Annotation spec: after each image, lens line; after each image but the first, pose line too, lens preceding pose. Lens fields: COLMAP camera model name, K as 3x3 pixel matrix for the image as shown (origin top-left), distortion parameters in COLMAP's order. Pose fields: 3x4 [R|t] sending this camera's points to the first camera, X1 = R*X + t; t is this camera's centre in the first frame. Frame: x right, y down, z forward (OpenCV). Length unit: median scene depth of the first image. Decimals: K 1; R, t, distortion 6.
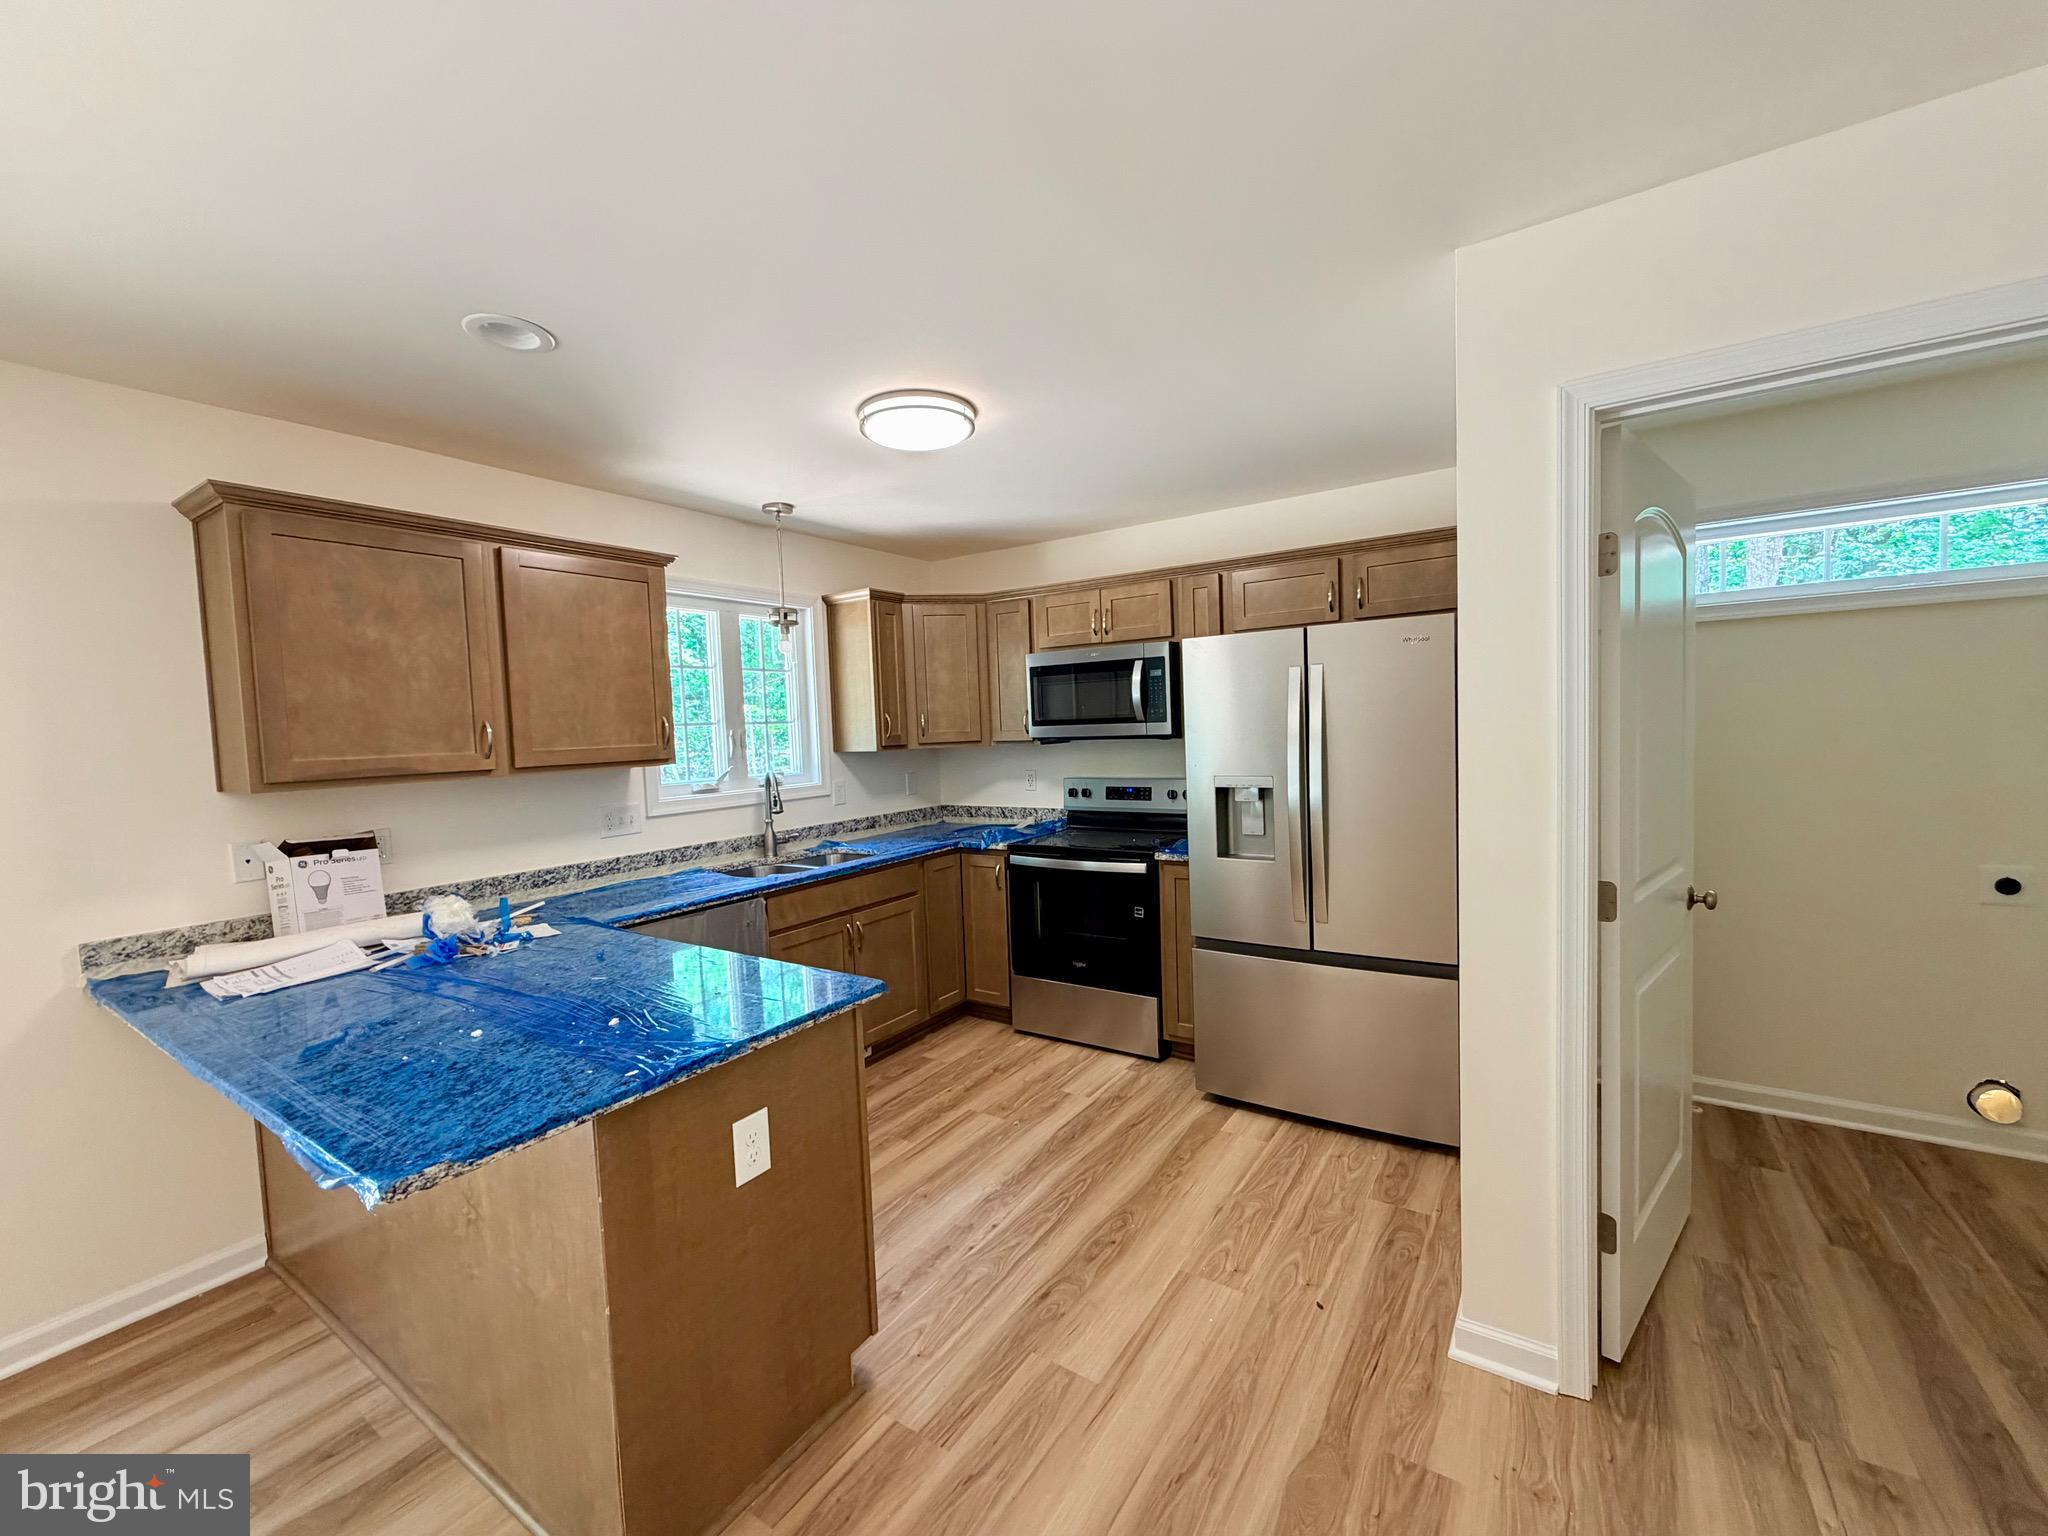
lens RADIAL K [[822.8, 0, 1024.0], [0, 822.8, 768.0], [0, 0, 1]] dist [0.001237, -0.000689]
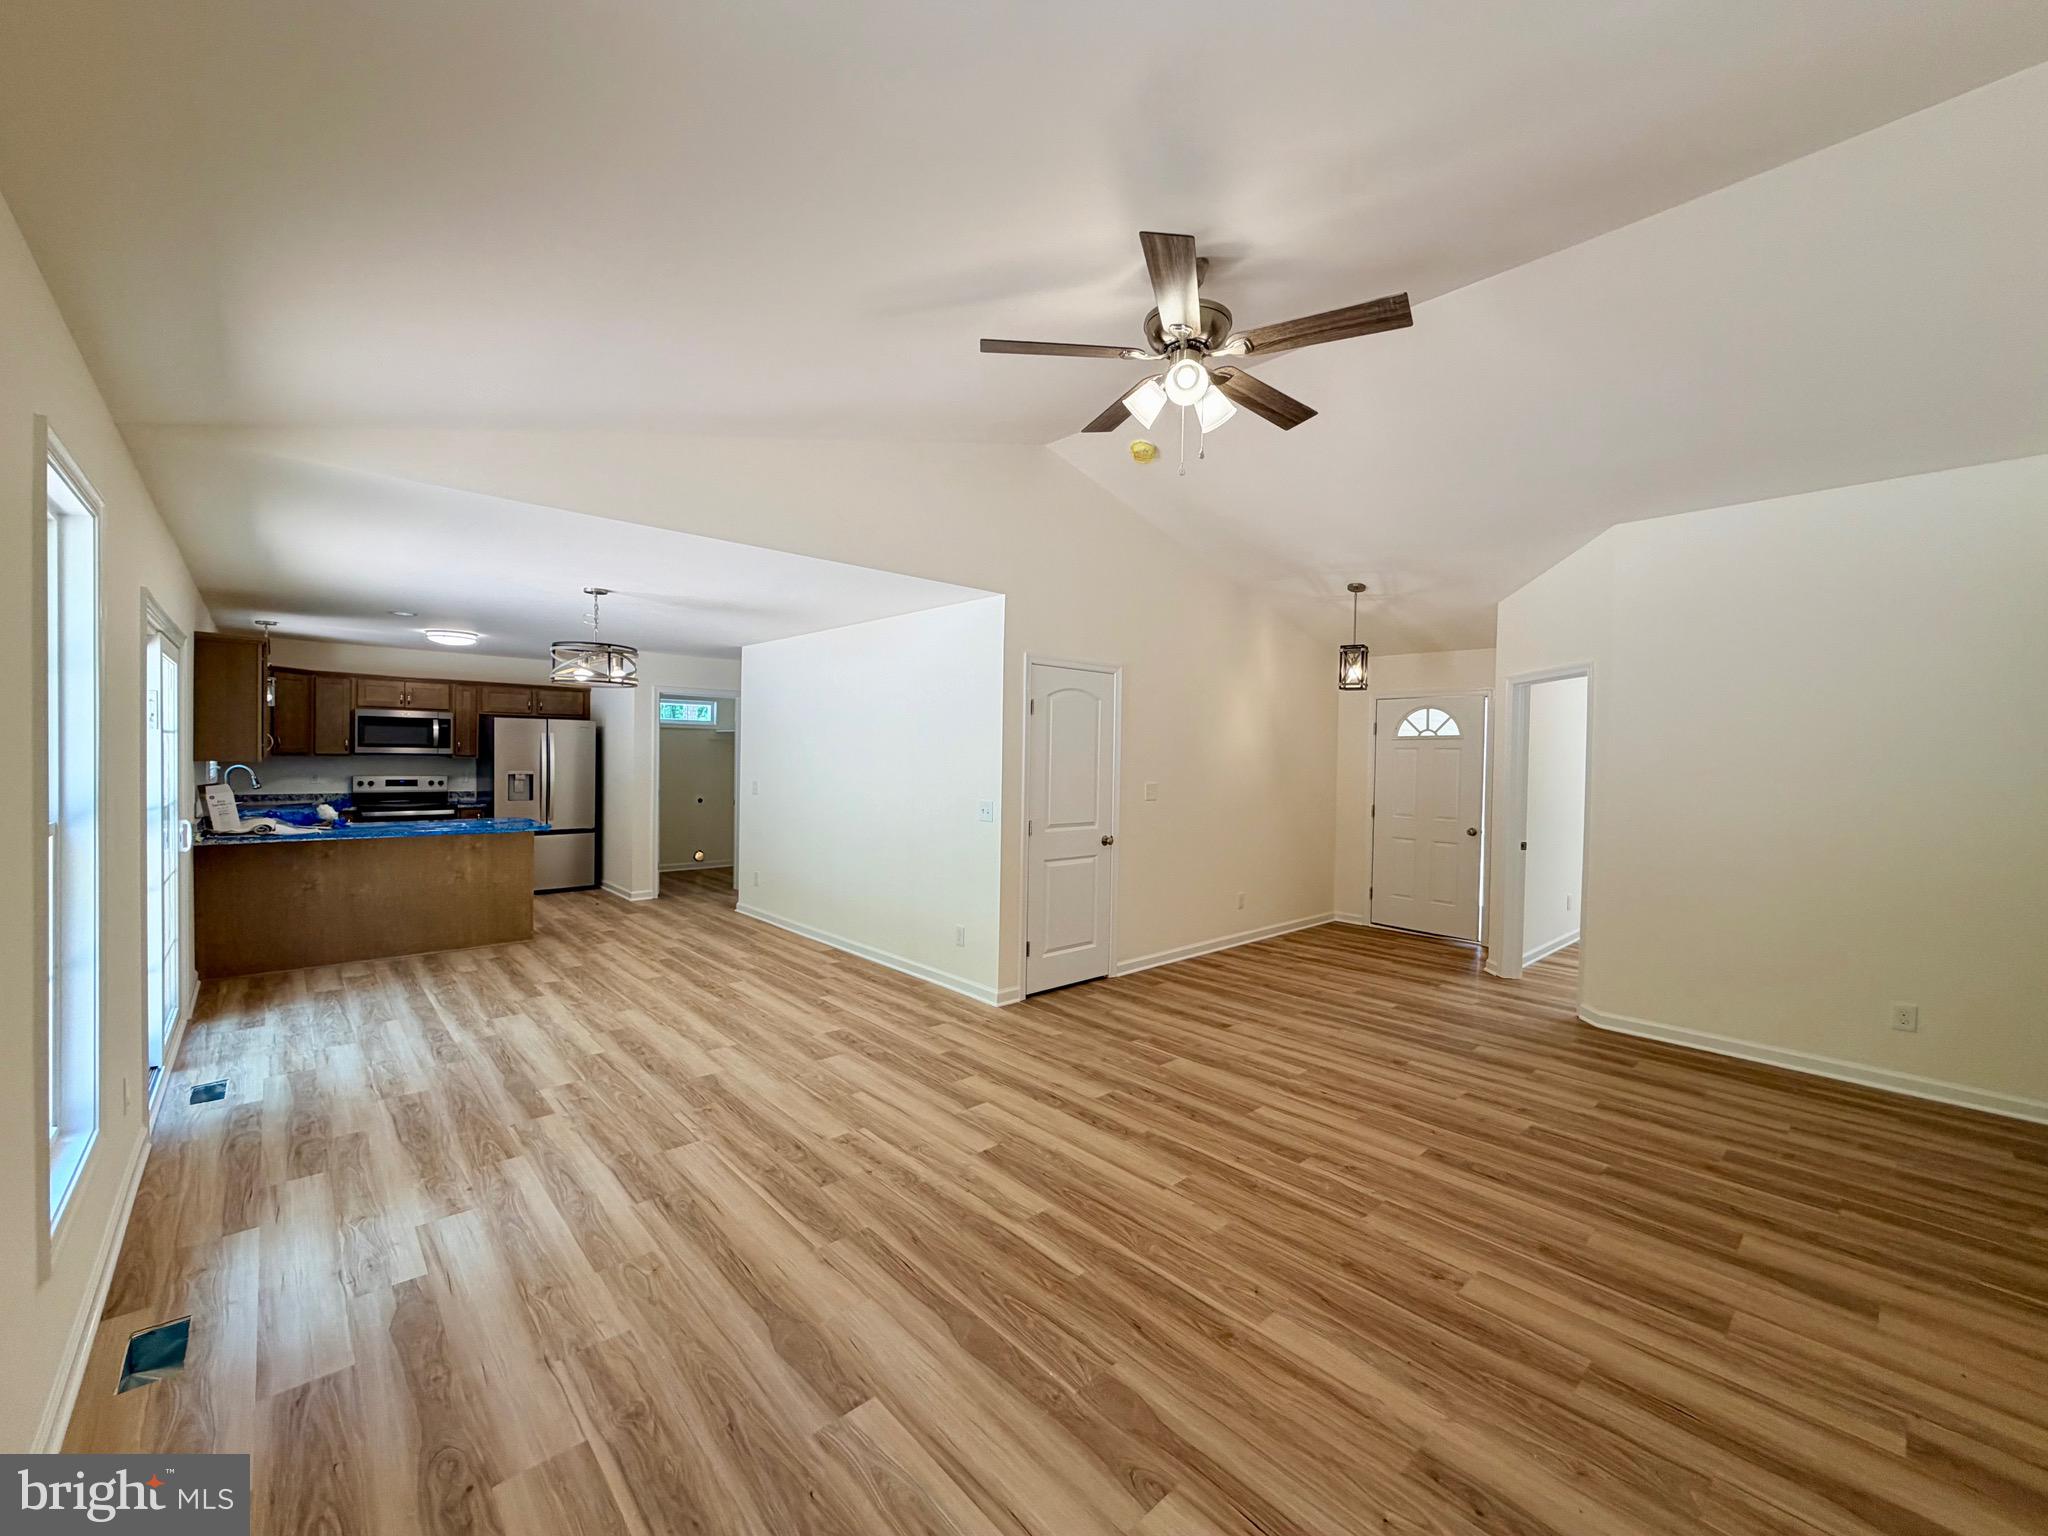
lens RADIAL K [[822.8, 0, 1024.0], [0, 822.8, 768.0], [0, 0, 1]] dist [0.001237, -0.000689]
pose [[0.243493, 0.026836, 0.969531, -1.575770], [0.029129, 0.998964, -0.034967, 0.118102], [-0.969465, 0.036756, 0.242459, -1.026233]]
